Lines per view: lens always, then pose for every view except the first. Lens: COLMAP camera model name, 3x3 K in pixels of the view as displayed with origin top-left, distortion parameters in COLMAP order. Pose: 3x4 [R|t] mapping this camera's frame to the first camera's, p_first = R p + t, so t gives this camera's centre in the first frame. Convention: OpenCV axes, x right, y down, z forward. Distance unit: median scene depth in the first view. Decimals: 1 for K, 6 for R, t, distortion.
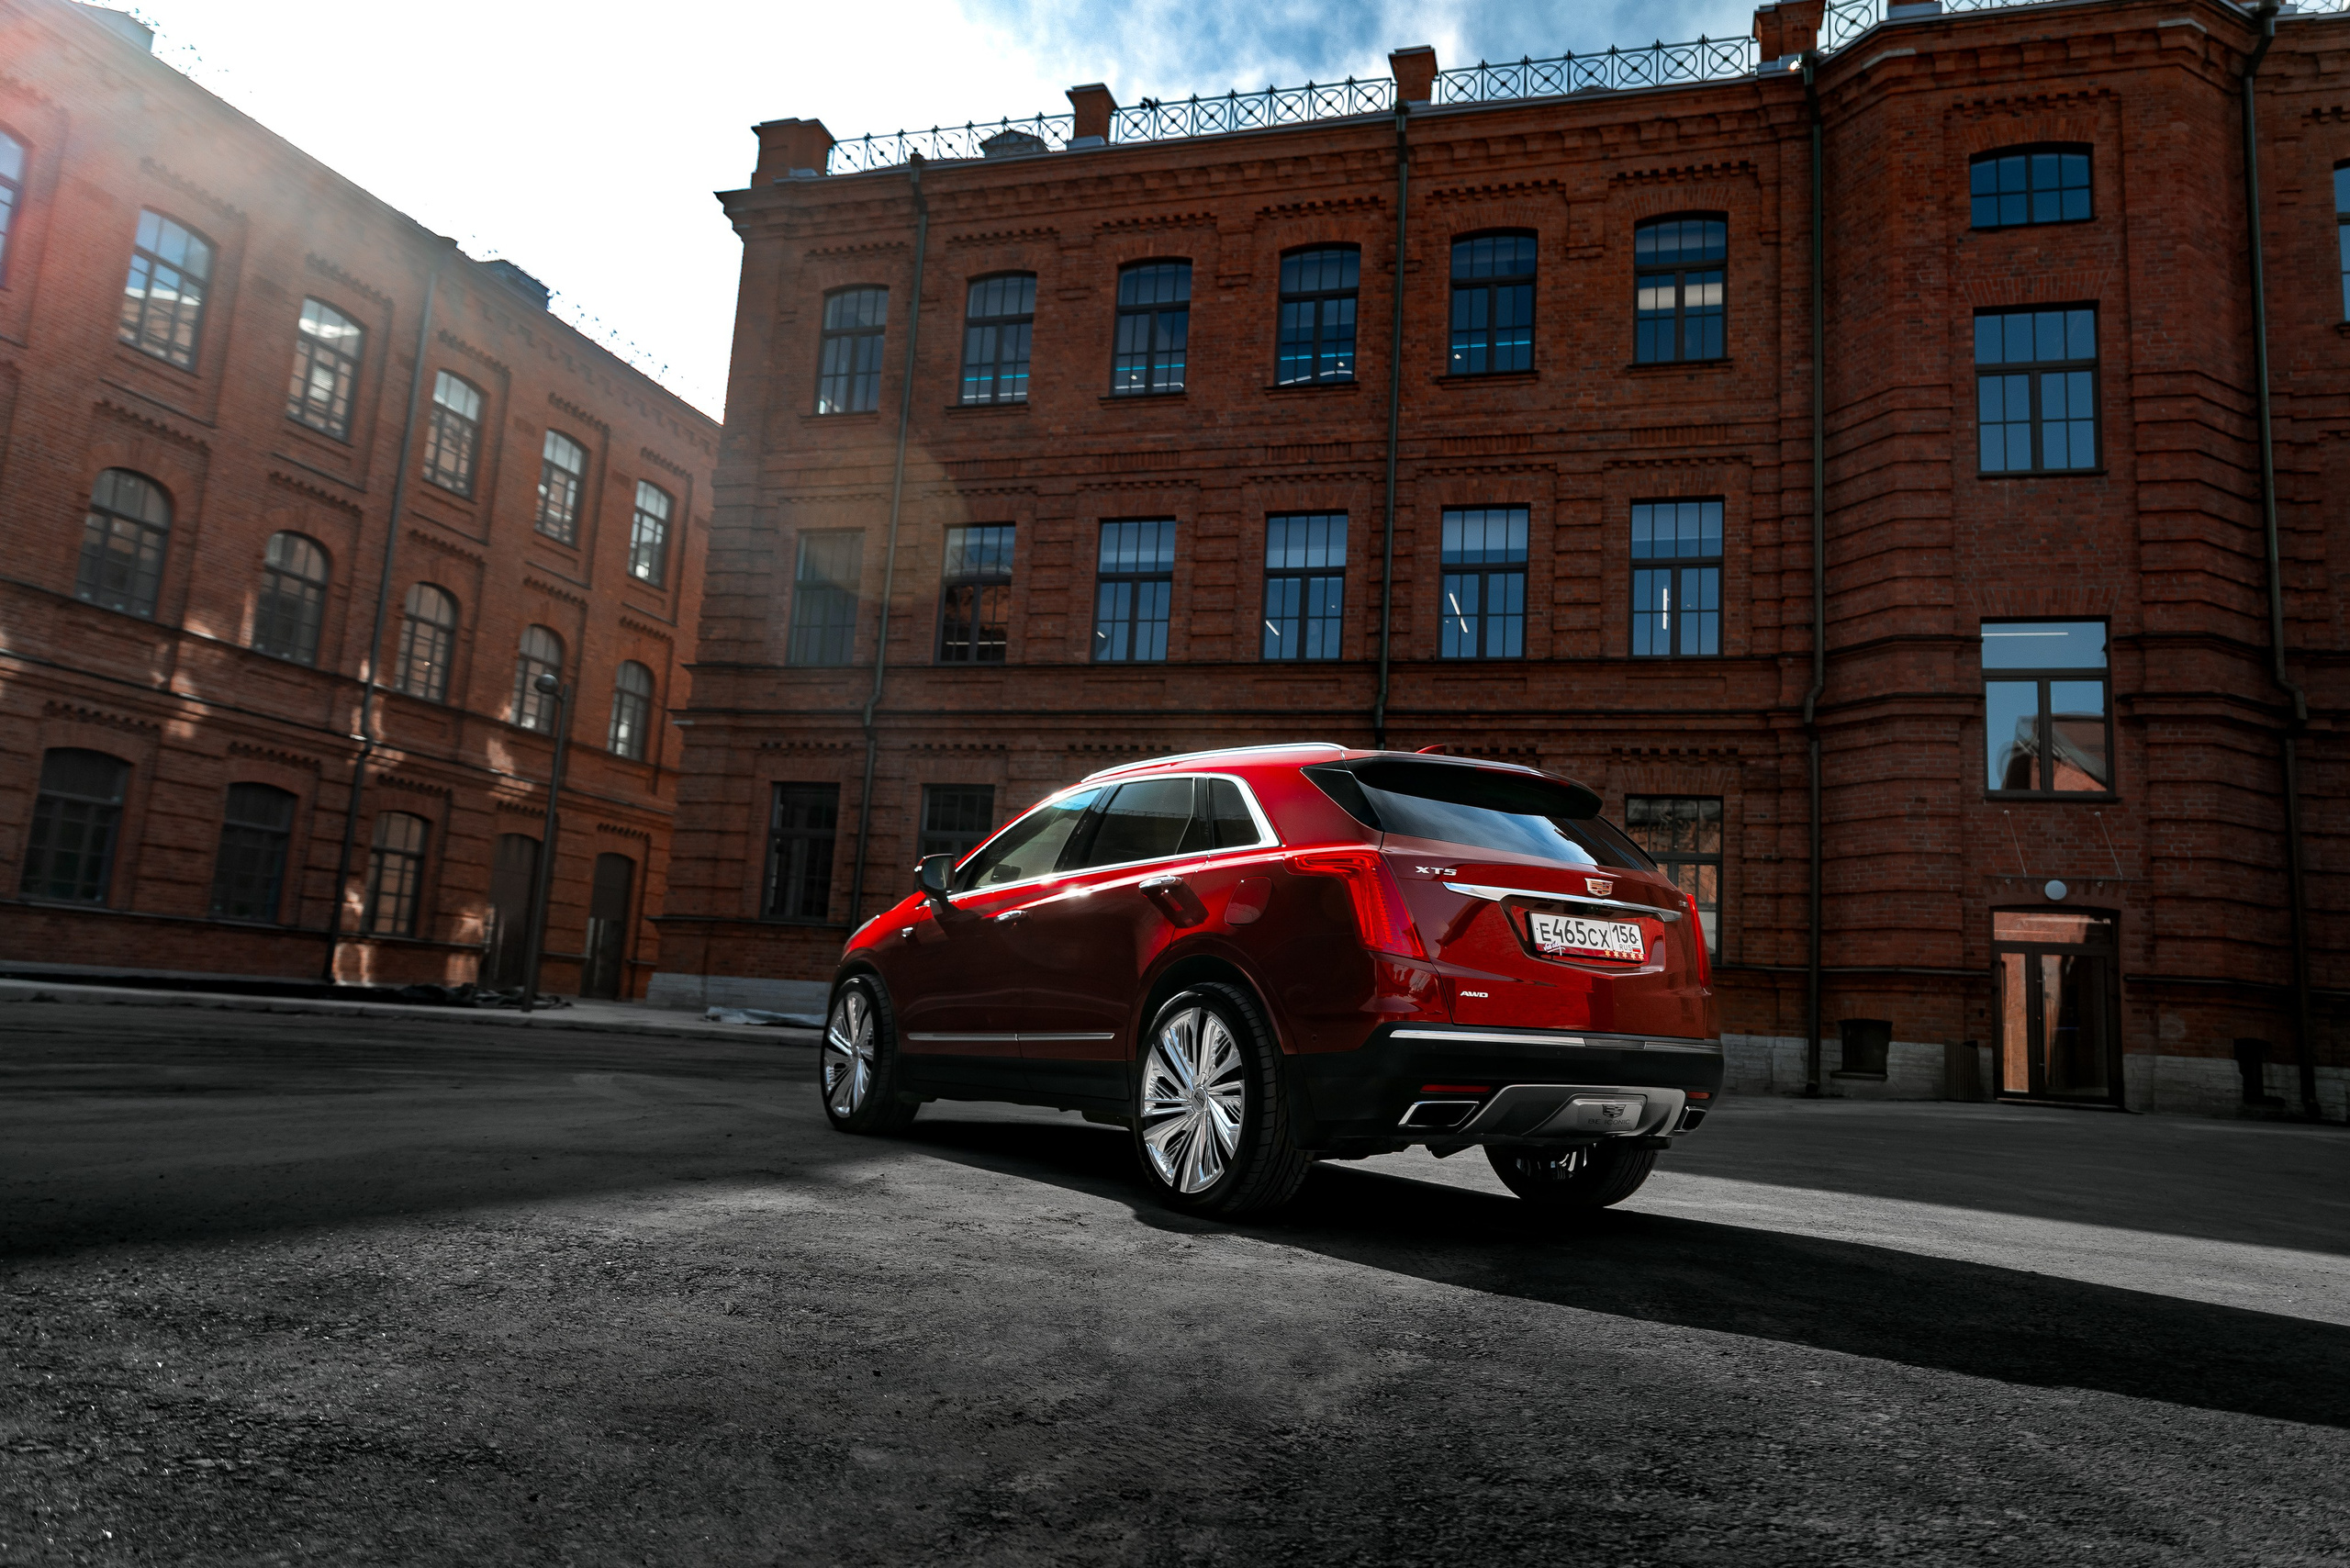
lens RADIAL K [[1568.3, 0, 1175.0], [0, 1568.3, 772.5], [0, 0, 1]] dist [0.000731, -0.002940]
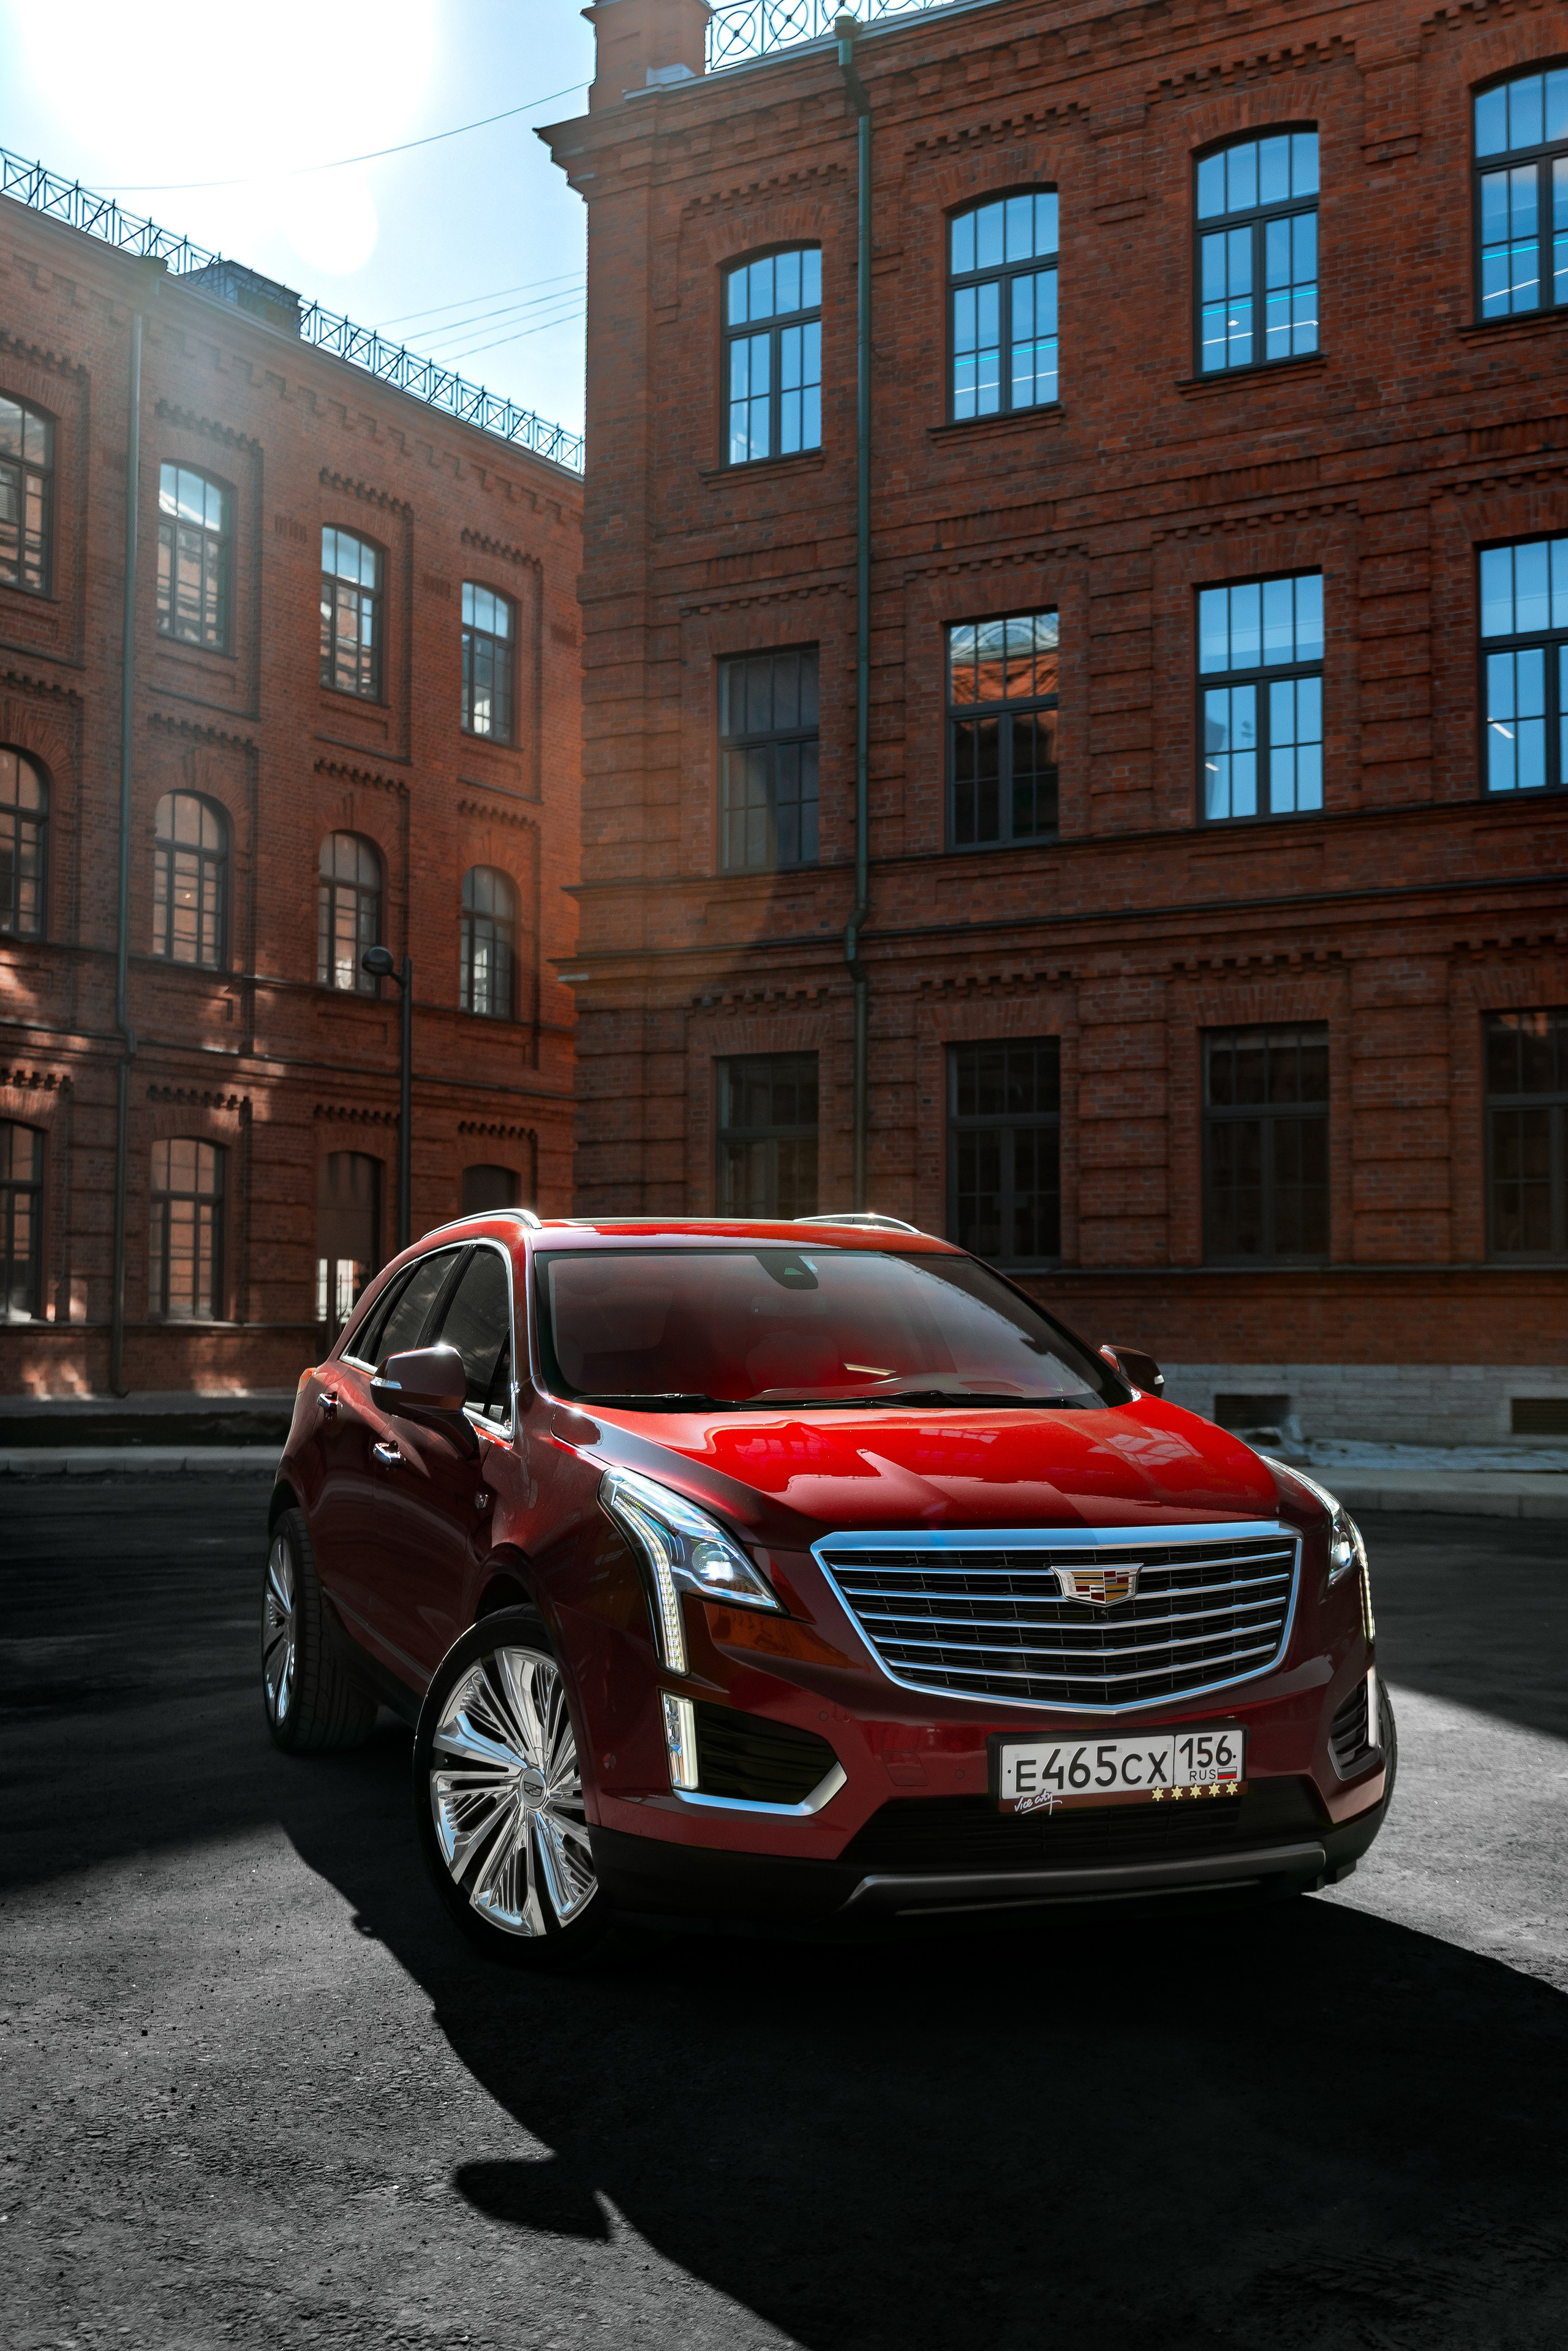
lens RADIAL K [[2596.7, 0, 772.5], [0, 2596.7, 1178.0], [0, 0, 1]] dist [-0.016936, 0.050572]
pose [[0.971336, -0.072170, -0.226489, 0.004273], [0.093406, 0.992038, 0.084478, -0.032856], [0.218589, -0.103212, 0.970343, -0.034963]]
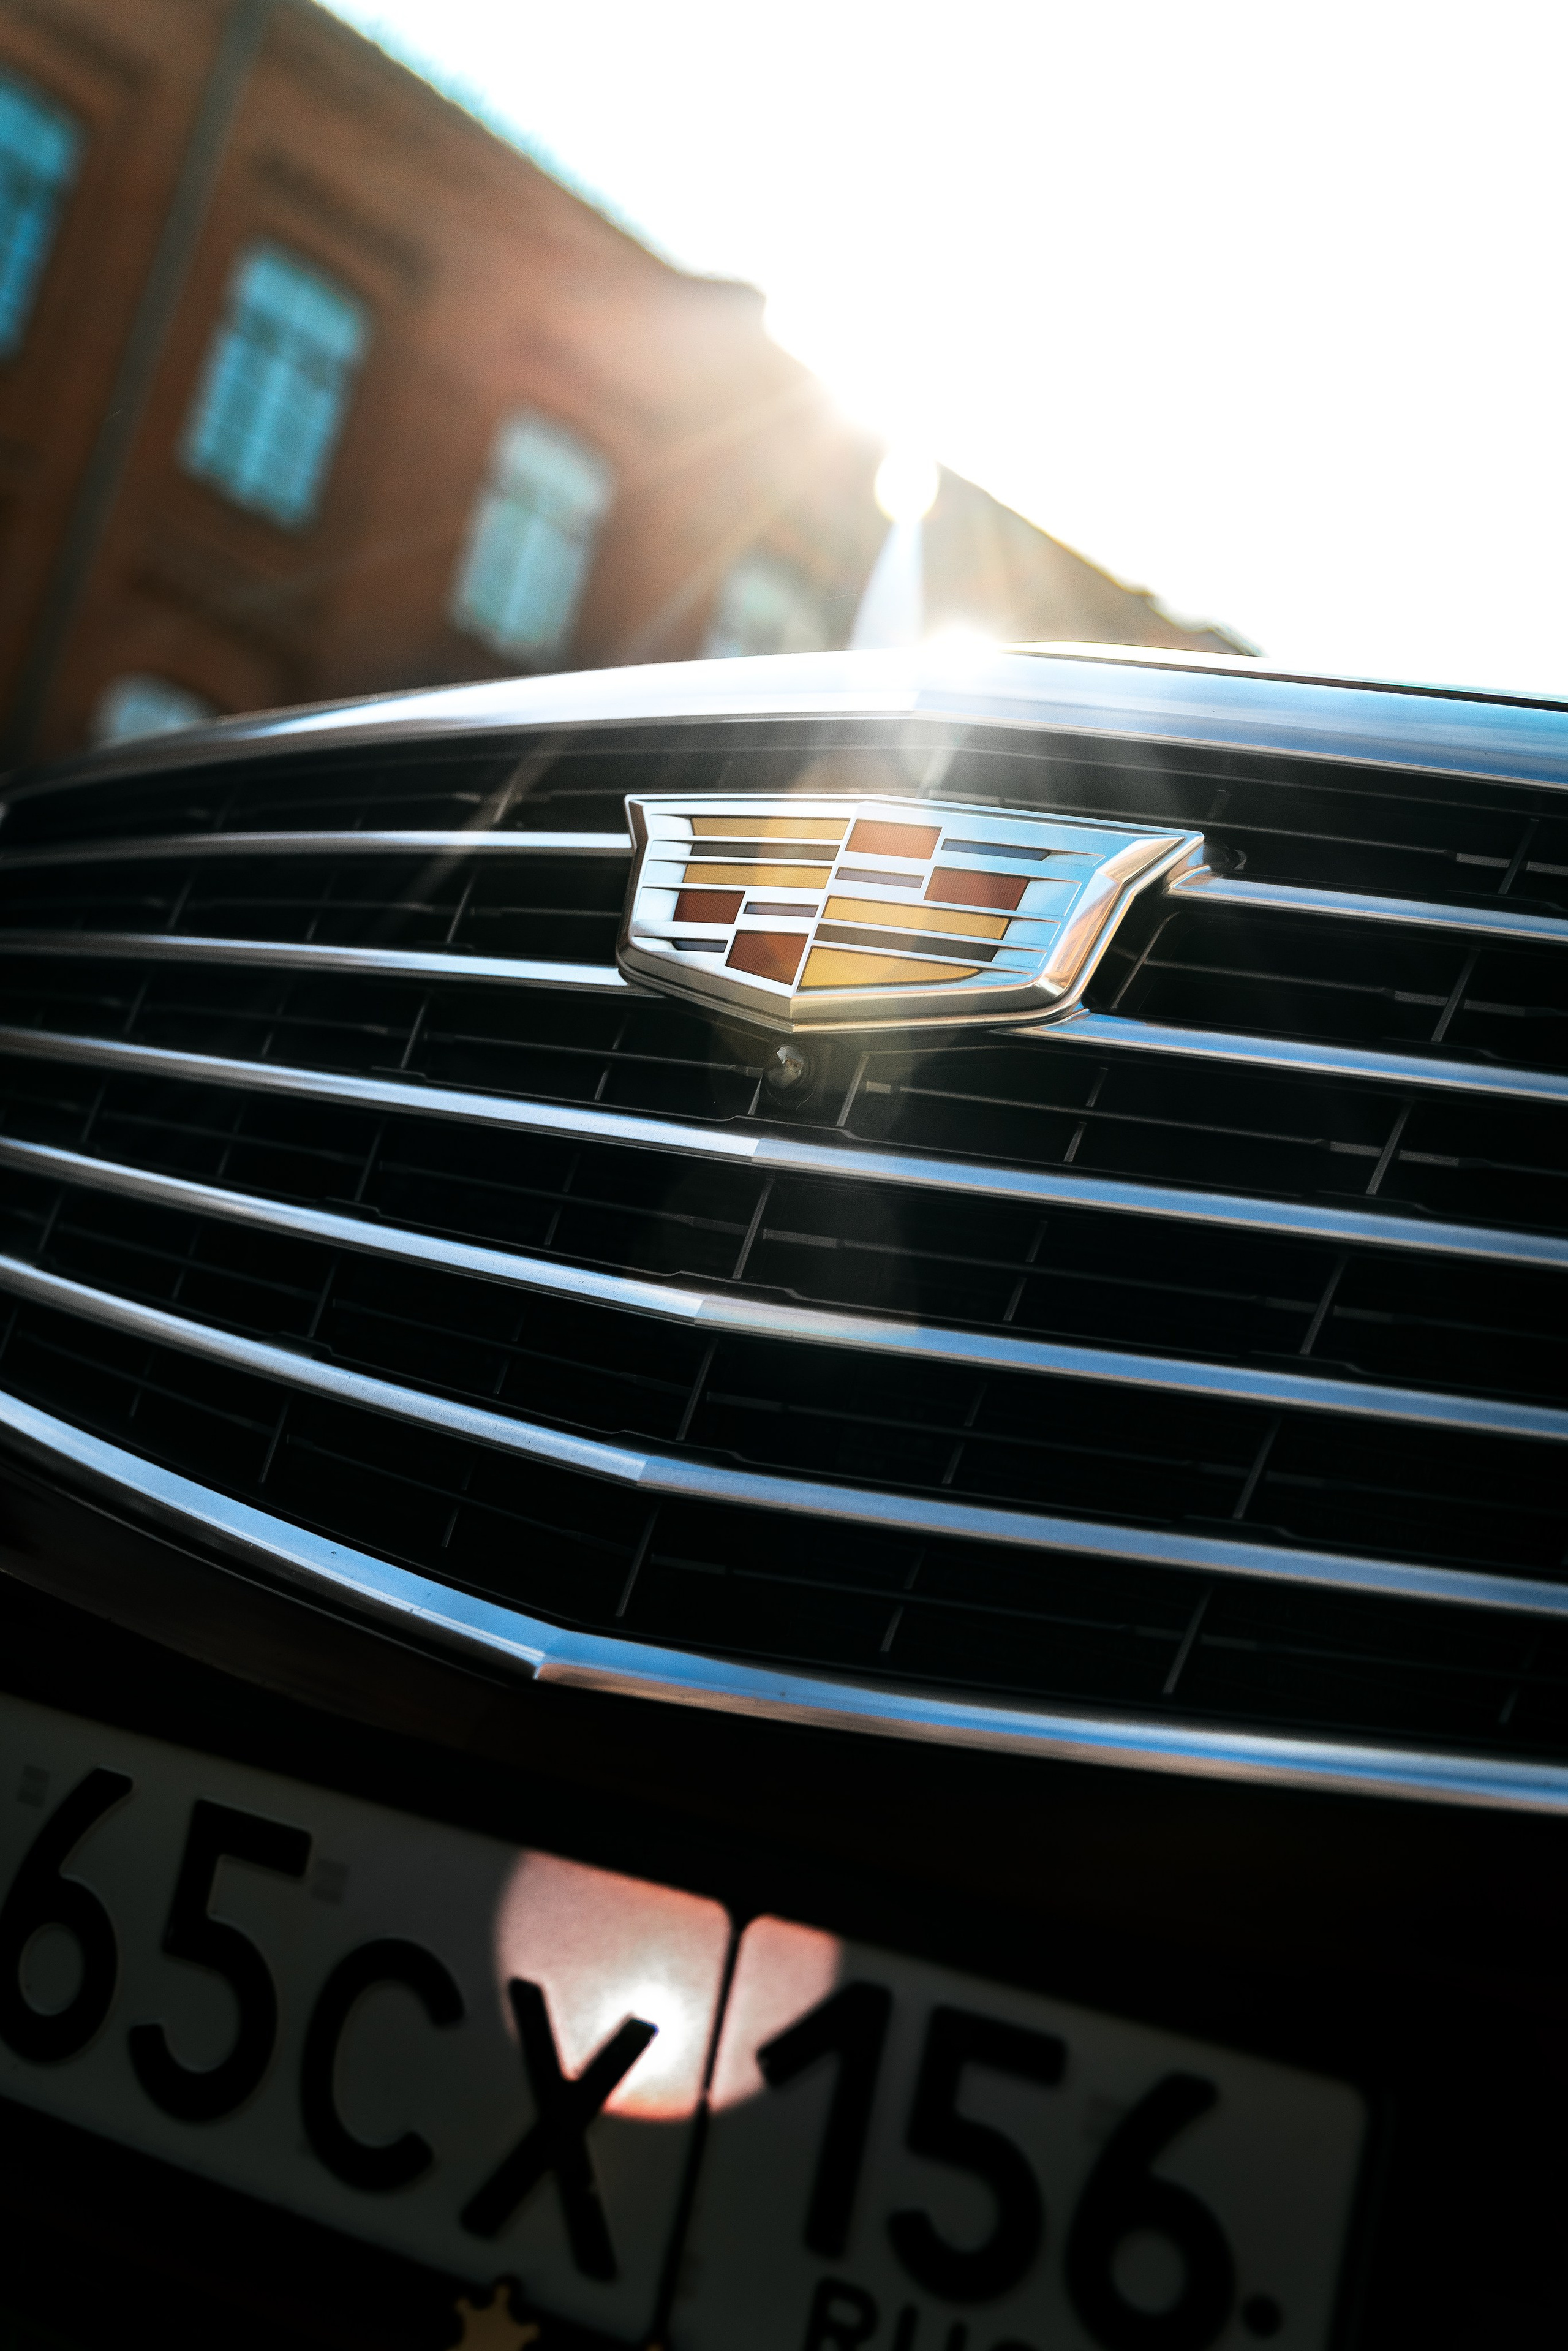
lens RADIAL K [[2809.5, 0, 784.0], [0, 2809.5, 1175.5], [0, 0, 1]] dist [0.000033, 0.000009]
pose [[0.459603, -0.125494, -0.879214, 0.009352], [-0.078433, 0.980363, -0.180932, 0.022032], [0.884654, 0.152117, 0.440735, 0.132399]]
